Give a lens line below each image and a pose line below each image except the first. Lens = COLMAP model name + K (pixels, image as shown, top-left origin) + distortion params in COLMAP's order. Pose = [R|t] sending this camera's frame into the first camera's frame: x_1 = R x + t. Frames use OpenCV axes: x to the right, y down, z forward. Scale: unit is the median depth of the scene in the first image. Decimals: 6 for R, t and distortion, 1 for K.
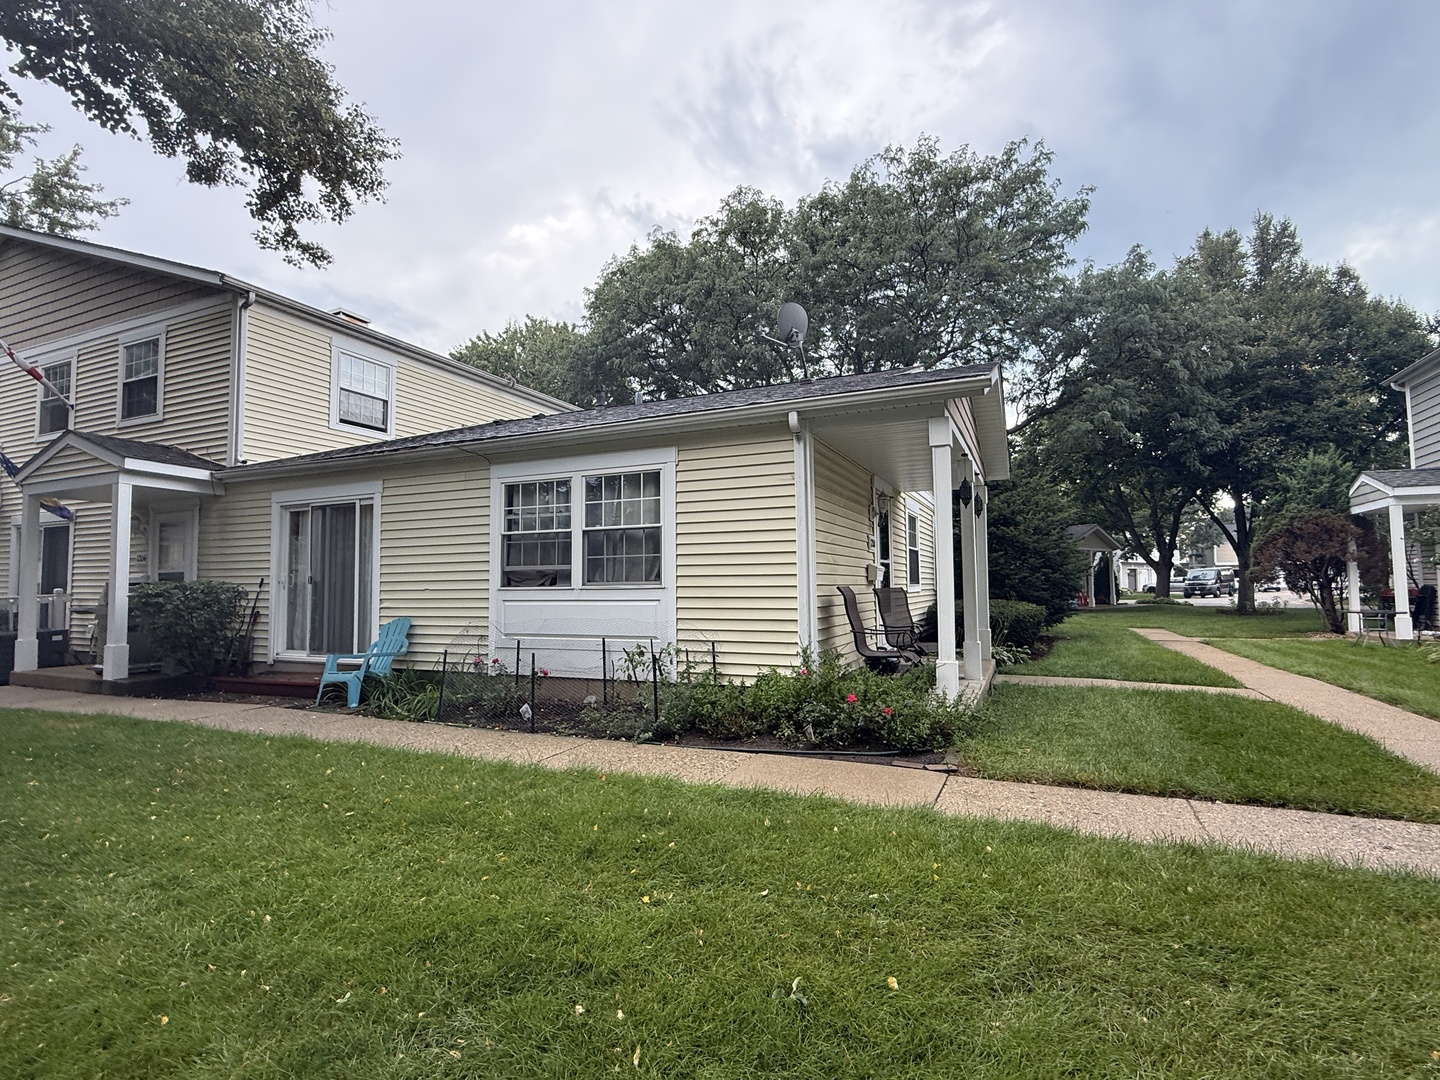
lens RADIAL K [[711.2, 0, 720.3], [0, 711.2, 547.0], [0, 0, 1]] dist [0.001896, 0.000155]
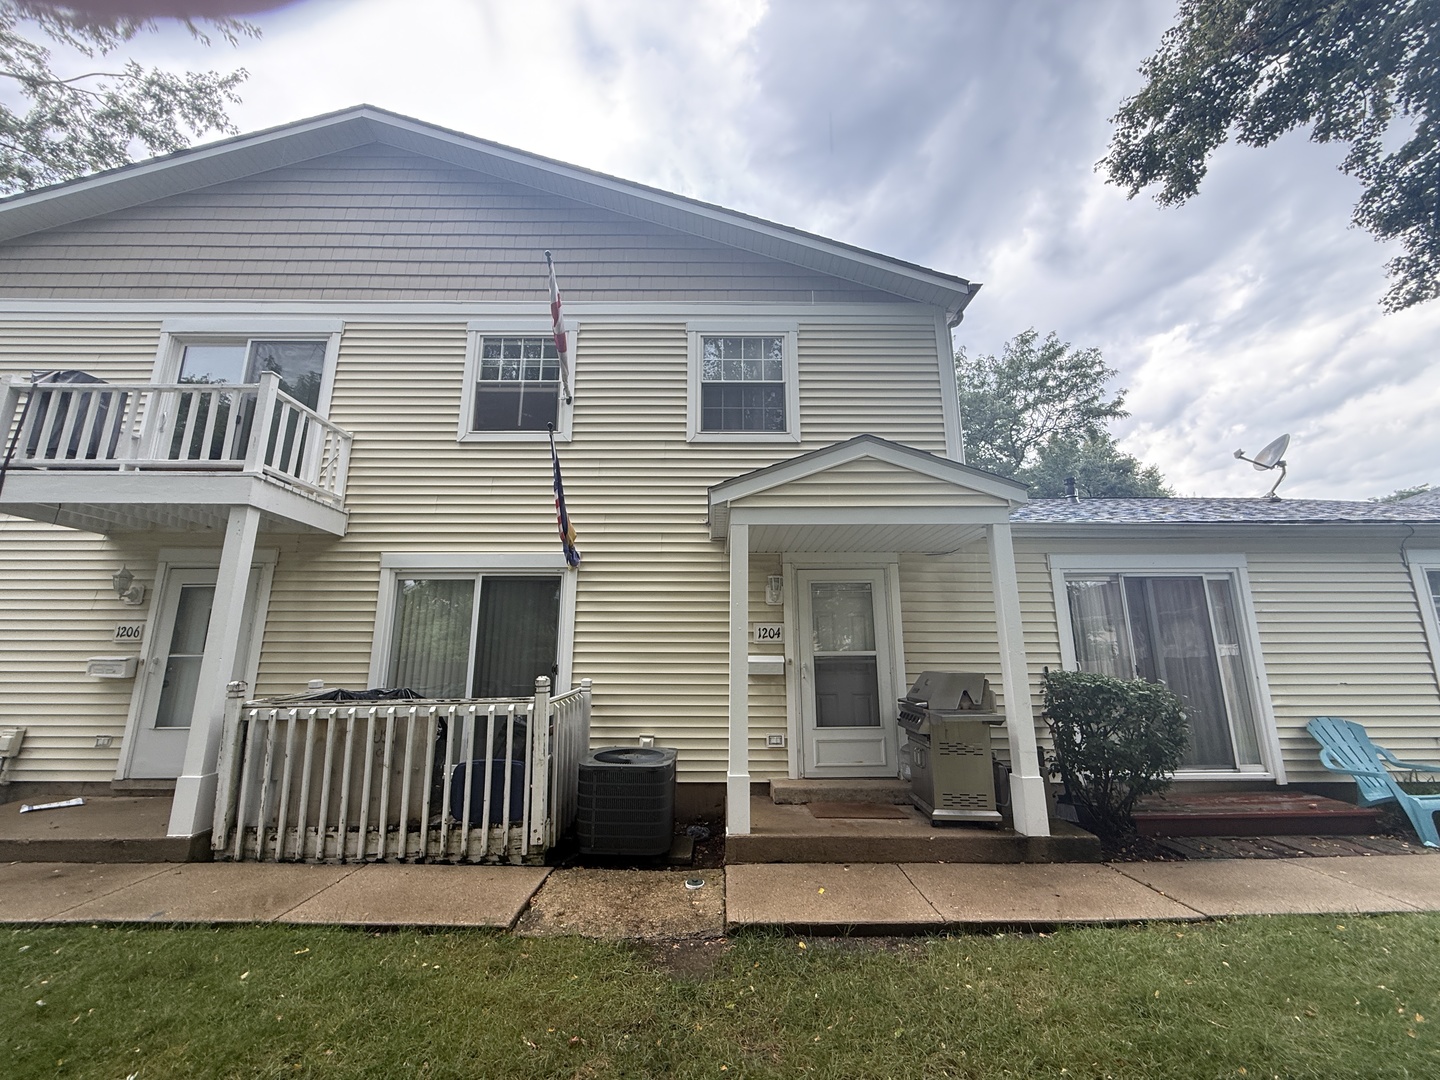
lens RADIAL K [[577.0, 0, 719.1], [0, 577.0, 538.8], [0, 0, 1]] dist [-0.004438, -0.000811]
pose [[0.908268, 0.094322, 0.407619, -1.148837], [-0.032419, 0.987194, -0.156197, 0.015490], [-0.417131, 0.128654, 0.899694, 0.542530]]
